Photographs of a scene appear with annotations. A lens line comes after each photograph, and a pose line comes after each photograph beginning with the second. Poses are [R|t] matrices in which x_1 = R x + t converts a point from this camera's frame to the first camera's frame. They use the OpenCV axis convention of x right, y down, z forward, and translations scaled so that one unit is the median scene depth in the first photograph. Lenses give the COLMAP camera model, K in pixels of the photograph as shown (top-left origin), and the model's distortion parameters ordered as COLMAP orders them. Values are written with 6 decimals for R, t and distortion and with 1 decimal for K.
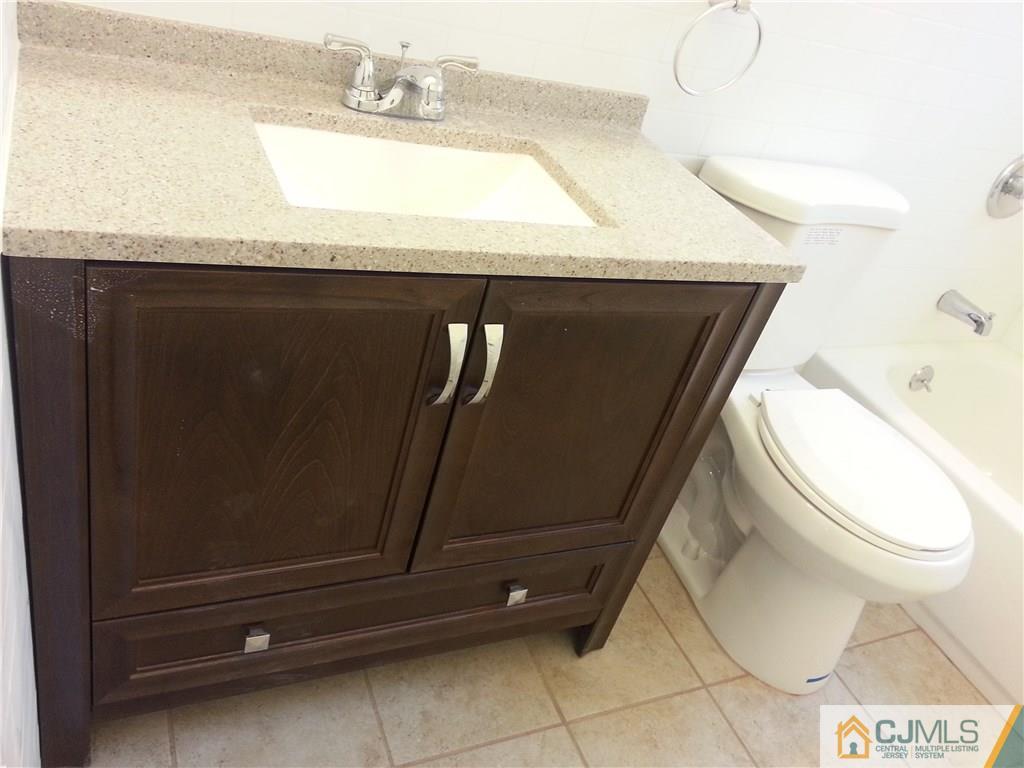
lens RADIAL K [[822.5, 0, 502.1], [0, 822.5, 364.6], [0, 0, 1]] dist [0.128531, -0.223525]
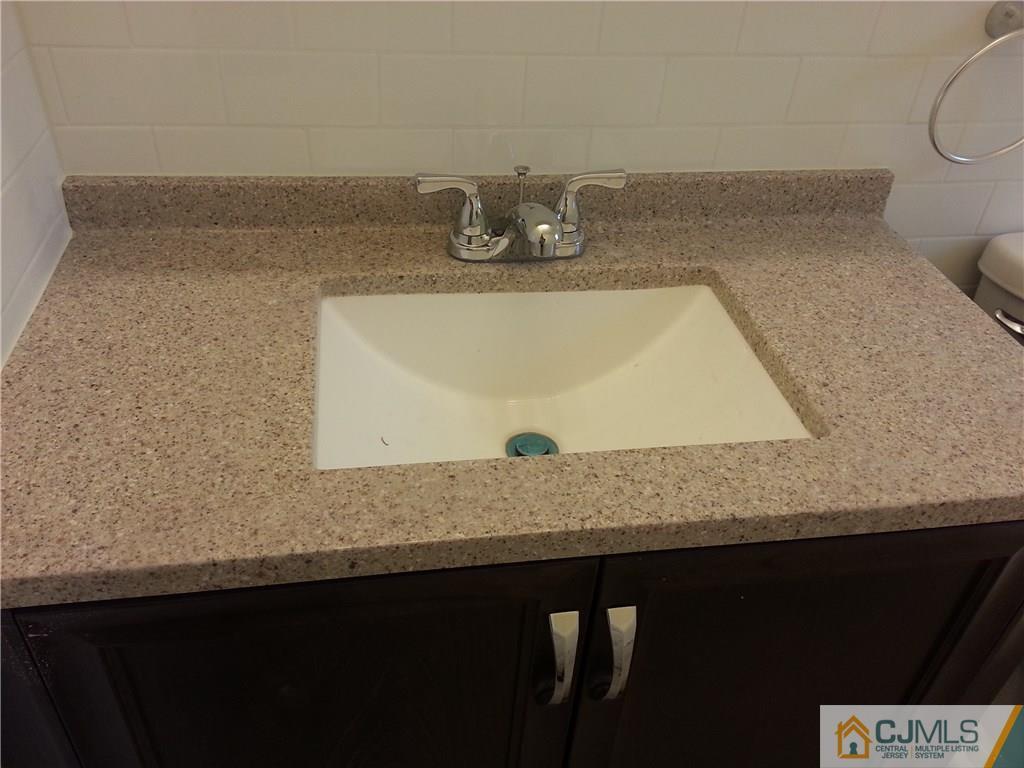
lens RADIAL K [[822.5, 0, 502.1], [0, 822.5, 364.6], [0, 0, 1]] dist [0.128531, -0.223525]
pose [[0.952396, -0.021400, -0.304113, 0.096585], [0.024816, 0.999665, 0.007370, -0.227487], [0.303854, -0.014566, 0.952607, 0.296181]]
